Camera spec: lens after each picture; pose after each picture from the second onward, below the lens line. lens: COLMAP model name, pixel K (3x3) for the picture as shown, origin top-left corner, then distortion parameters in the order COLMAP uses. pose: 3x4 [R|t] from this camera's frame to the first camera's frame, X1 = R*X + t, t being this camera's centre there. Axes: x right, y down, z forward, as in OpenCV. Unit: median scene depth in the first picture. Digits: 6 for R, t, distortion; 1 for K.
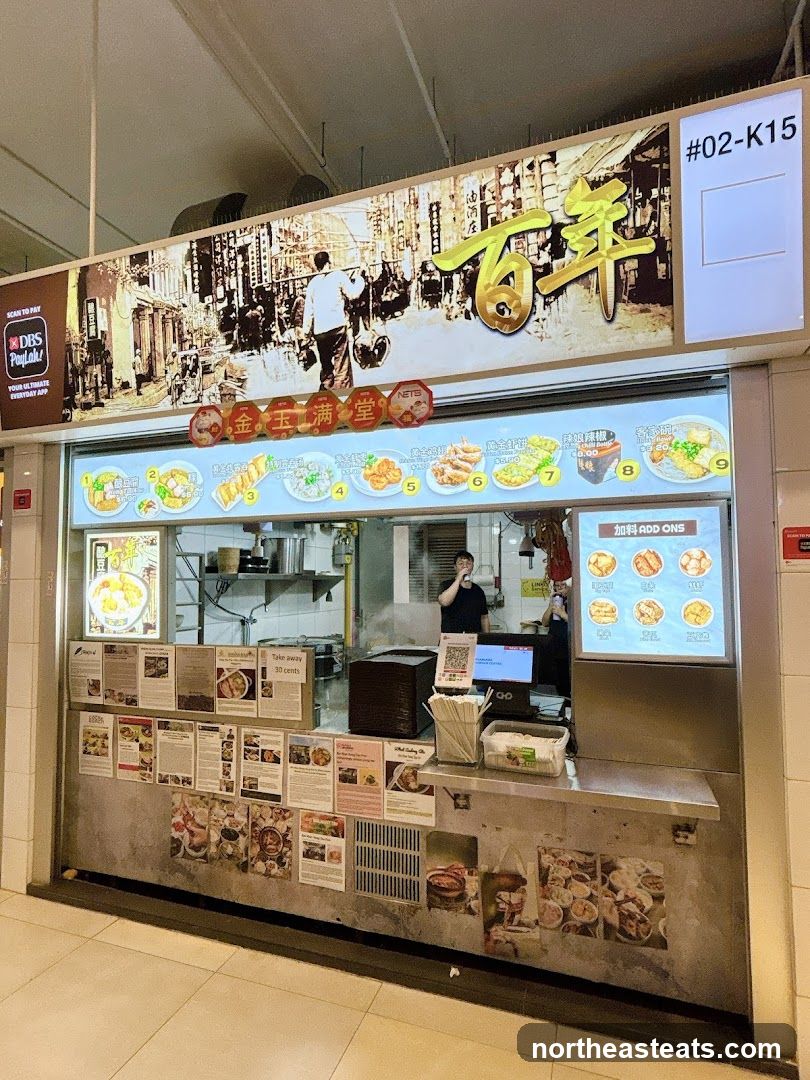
lens RADIAL K [[568.3, 0, 412.1], [0, 568.3, 552.5], [0, 0, 1]] dist [0.018709, -0.036679]
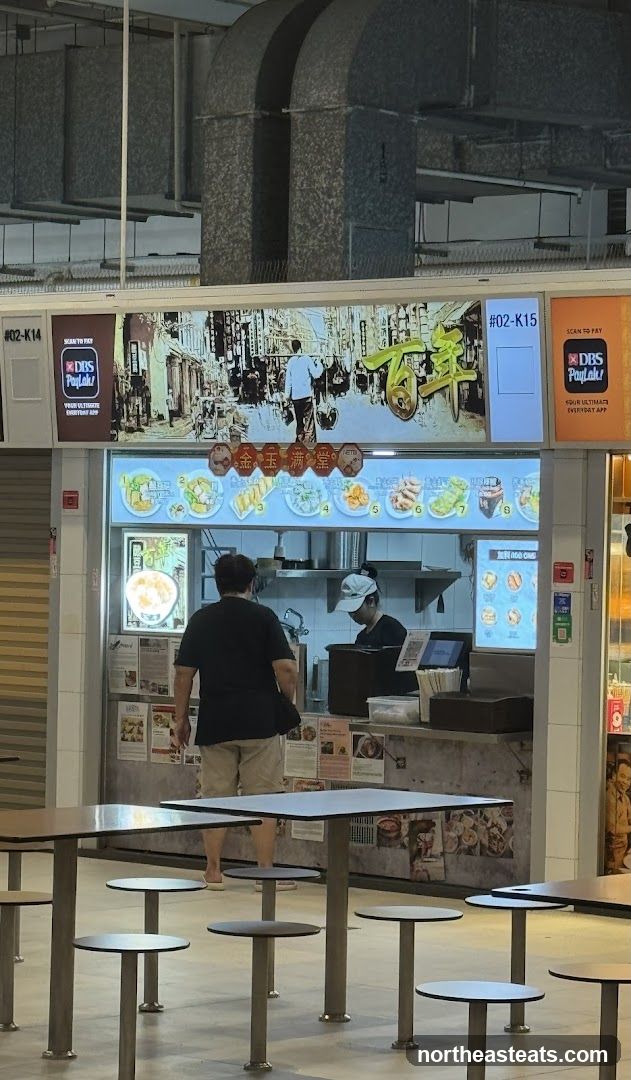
lens RADIAL K [[3595.6, 0, 315.5], [0, 3595.6, 540.0], [0, 0, 1]] dist [0.016686, -0.049179]
pose [[0.921608, 0.025533, -0.387281, 2.967168], [-0.005404, 0.998581, 0.052975, -0.476388], [0.388084, -0.046729, 0.920438, -6.350324]]
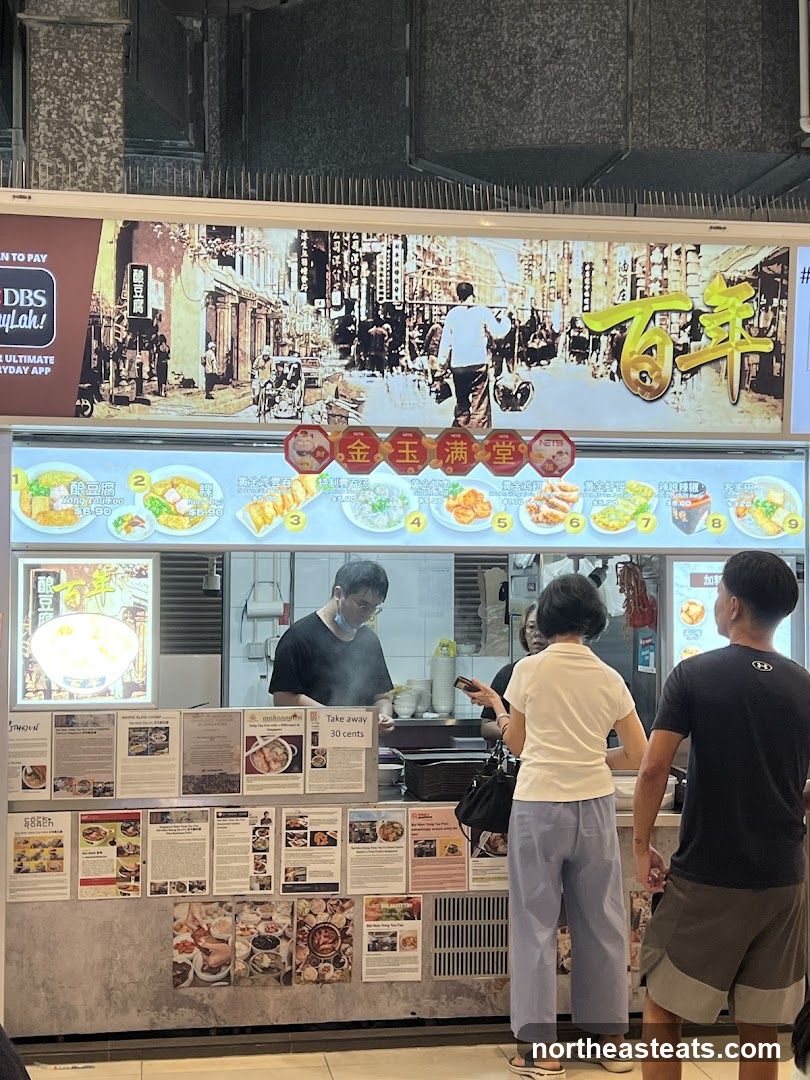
lens RADIAL K [[1695.9, 0, 435.1], [0, 1695.9, 539.0], [0, 0, 1]] dist [0.223186, -0.750011]
pose [[0.872650, 0.021811, 0.487859, -1.483989], [-0.034376, 0.999268, 0.016814, -0.139032], [-0.487134, -0.031444, 0.872761, -1.375401]]
